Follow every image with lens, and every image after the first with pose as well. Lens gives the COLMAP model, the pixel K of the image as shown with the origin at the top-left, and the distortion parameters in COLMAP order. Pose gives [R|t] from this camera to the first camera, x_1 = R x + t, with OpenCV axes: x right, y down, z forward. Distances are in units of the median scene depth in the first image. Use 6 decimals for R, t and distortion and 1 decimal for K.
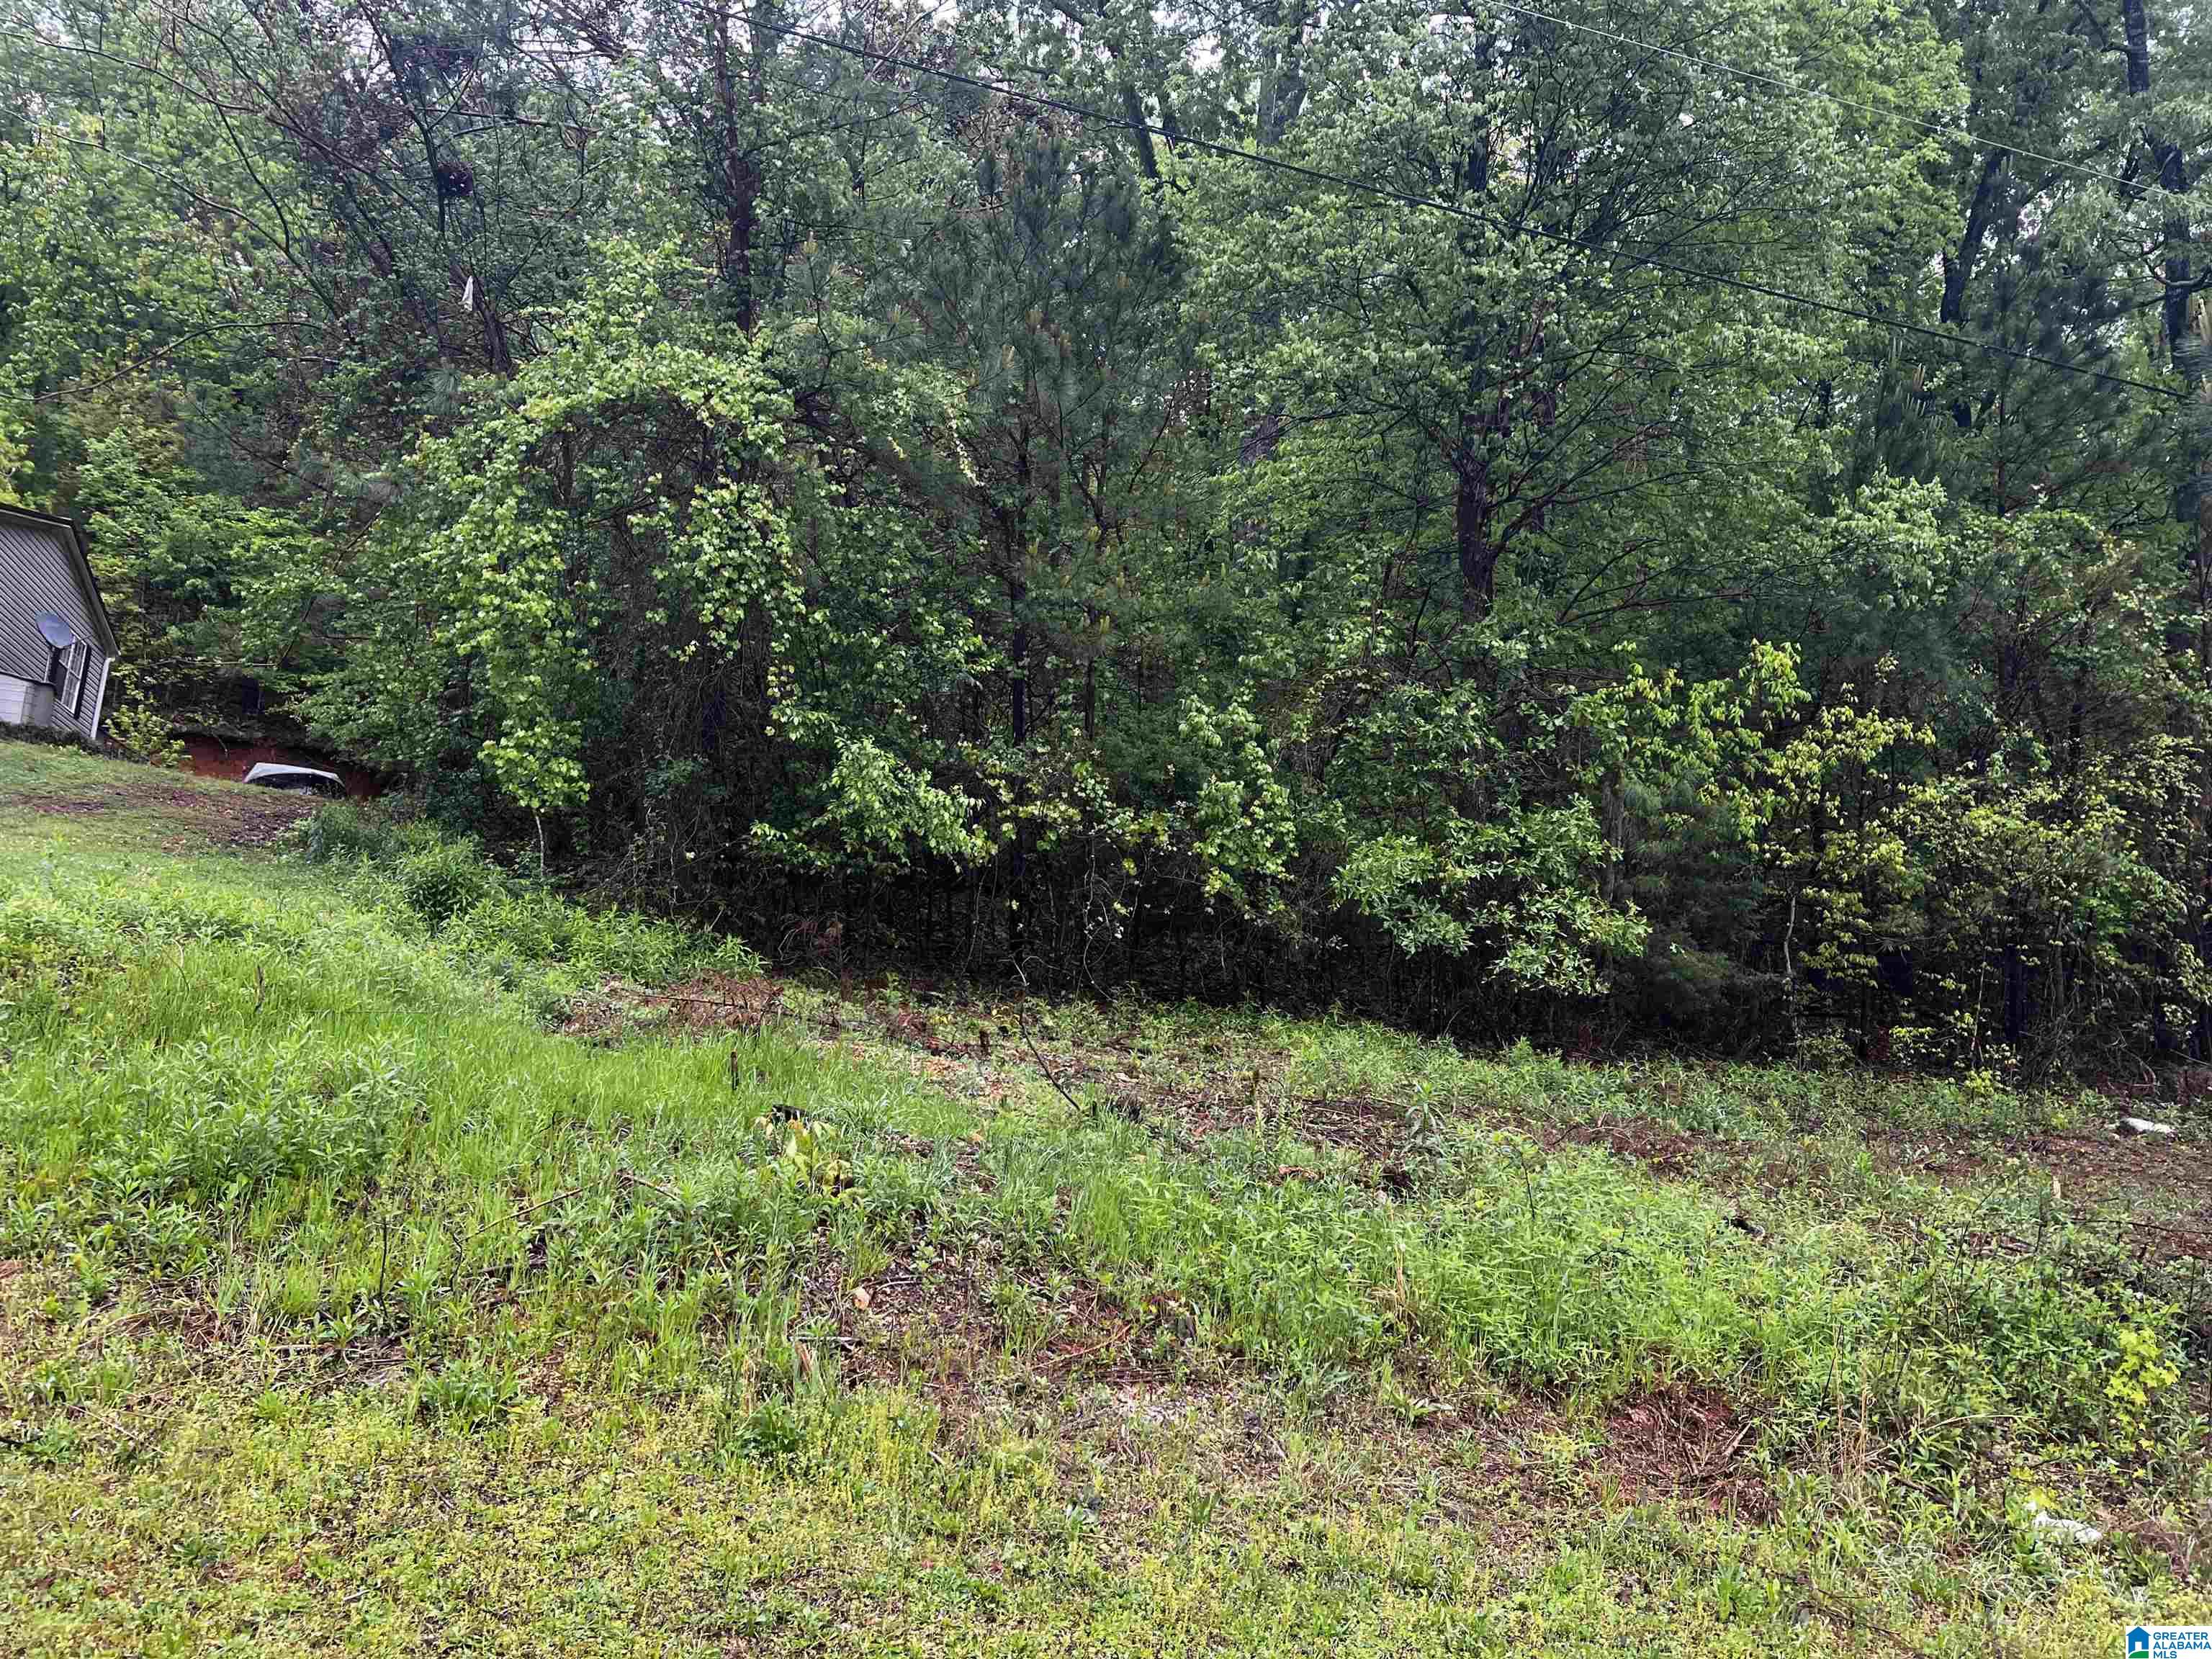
lens RADIAL K [[1669.4, 0, 1106.0], [0, 1669.4, 829.5], [0, 0, 1]] dist [0.081380, -0.115833]
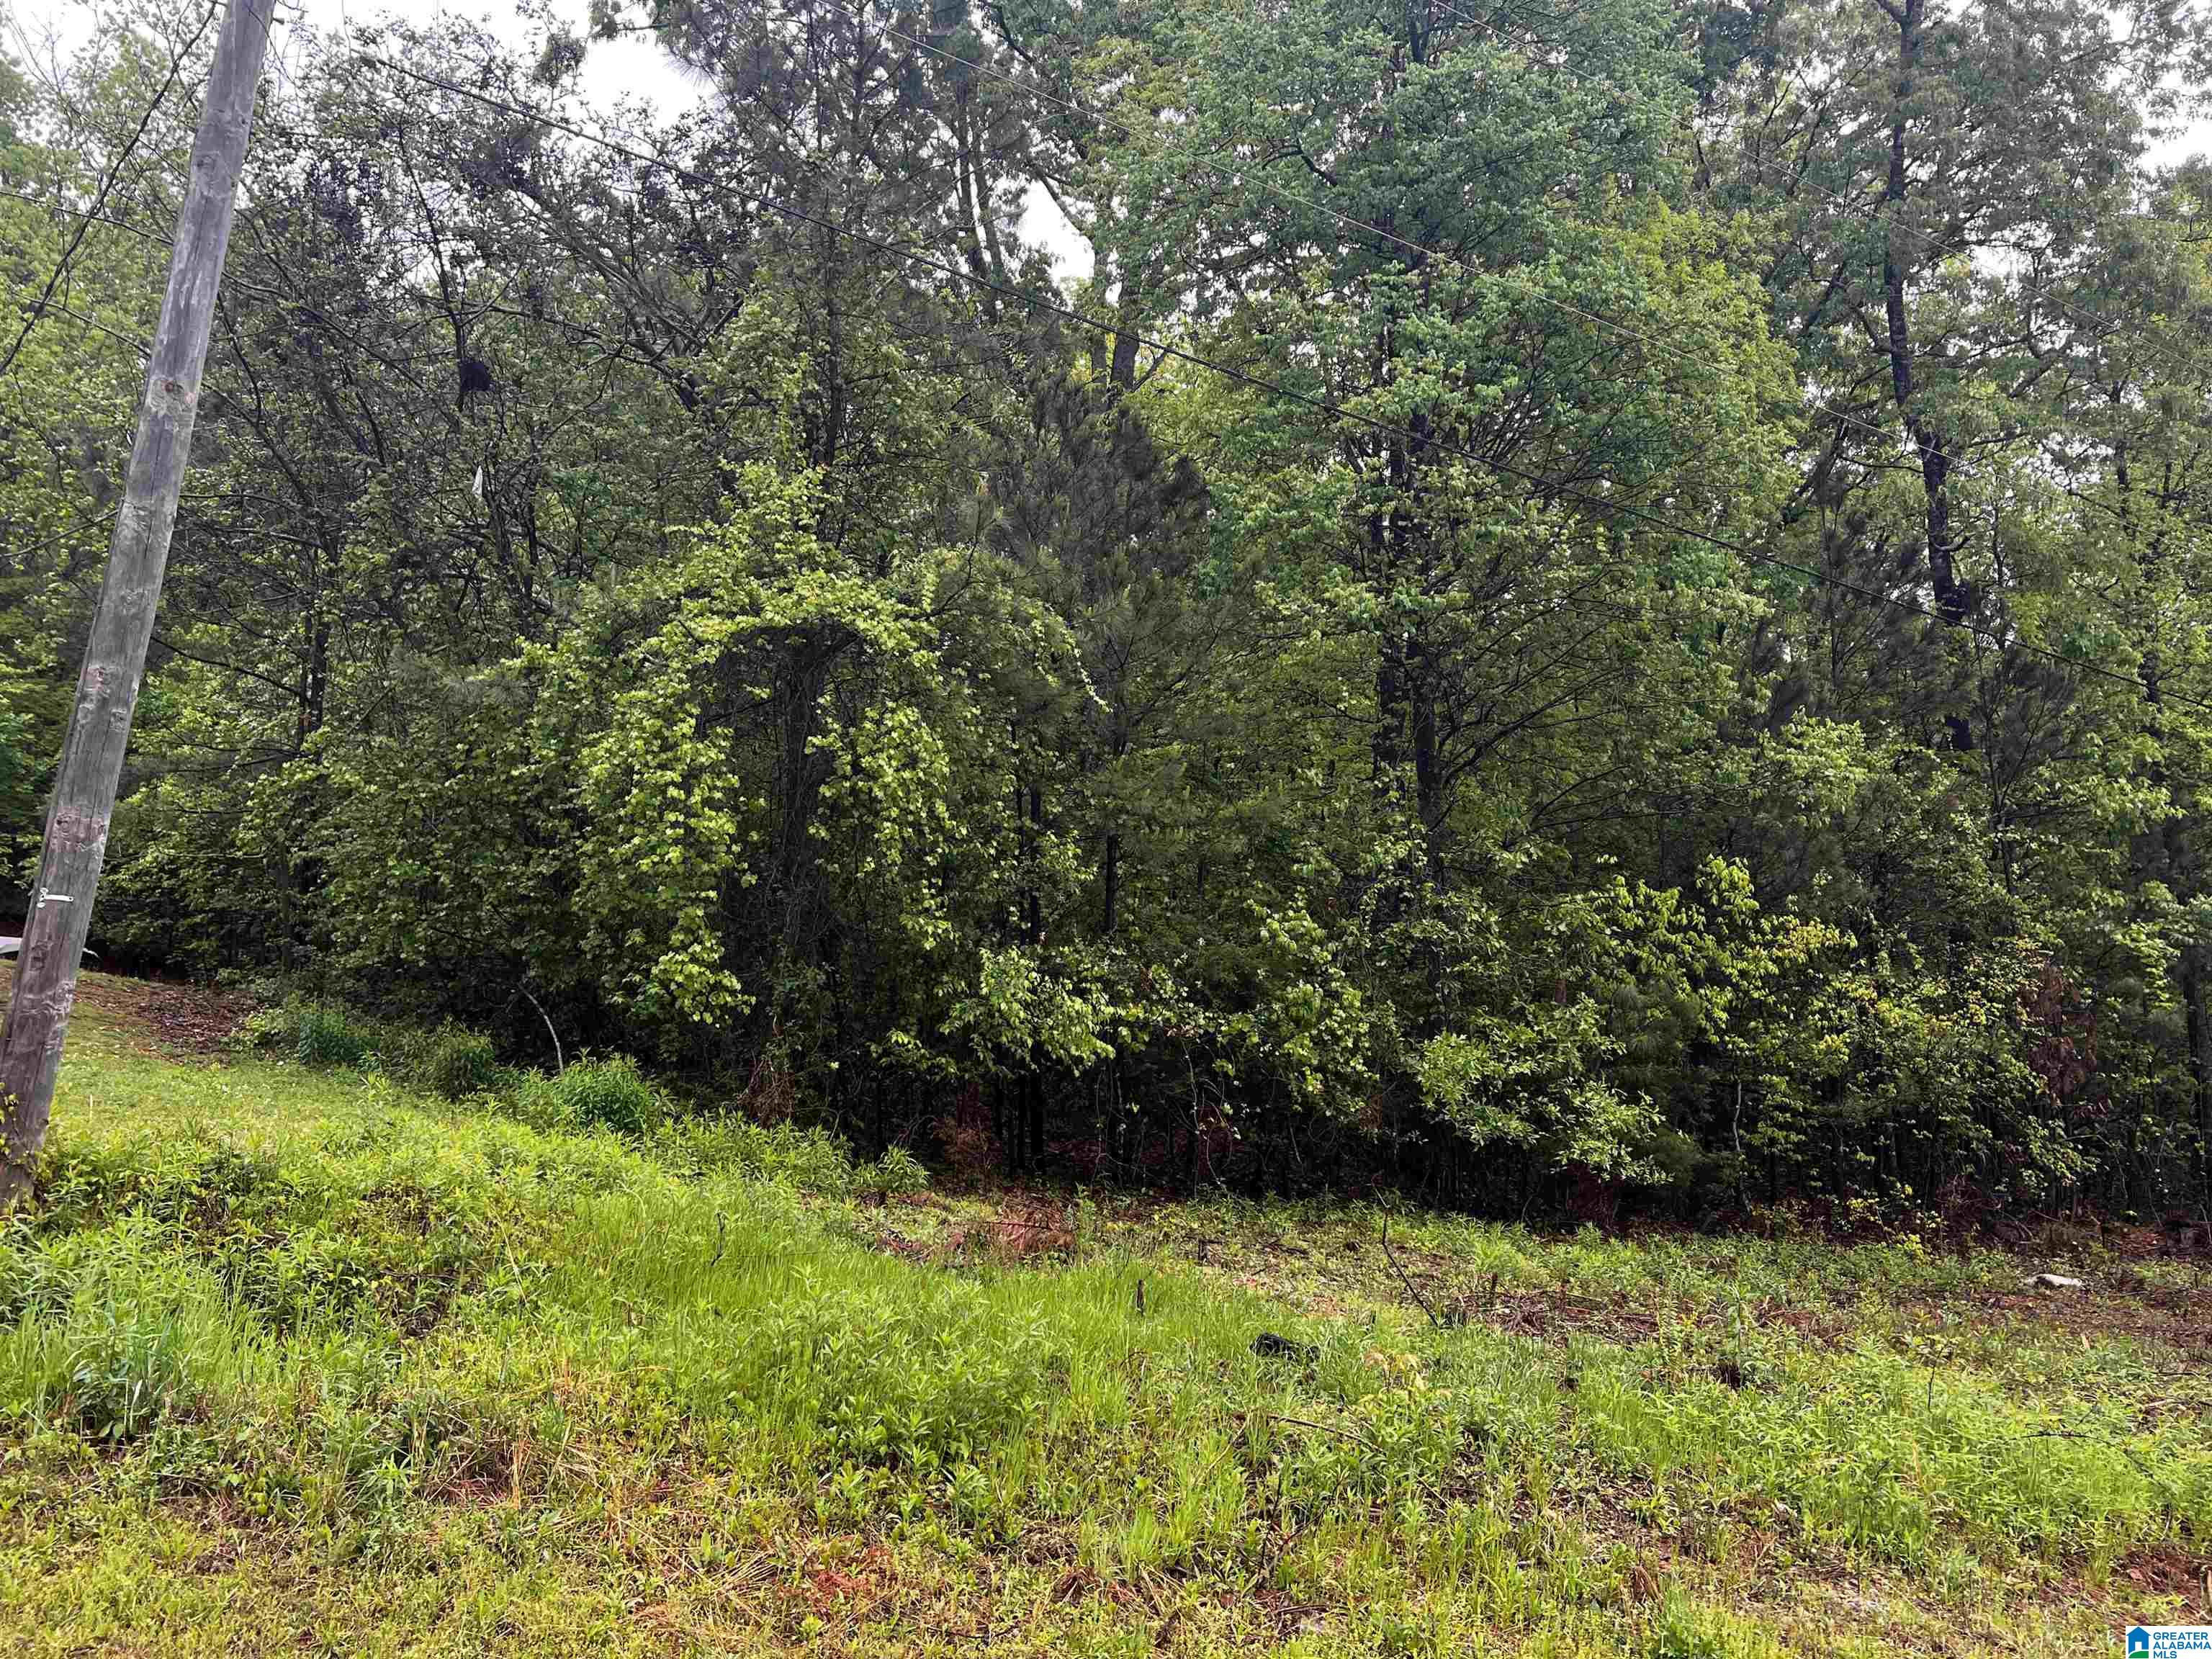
lens RADIAL K [[1669.4, 0, 1106.0], [0, 1669.4, 829.5], [0, 0, 1]] dist [0.081380, -0.115833]
pose [[0.978877, 0.015476, 0.203863, -0.271744], [0.002543, 0.996132, -0.087829, -0.033926], [-0.204433, 0.086492, 0.975052, -0.029545]]
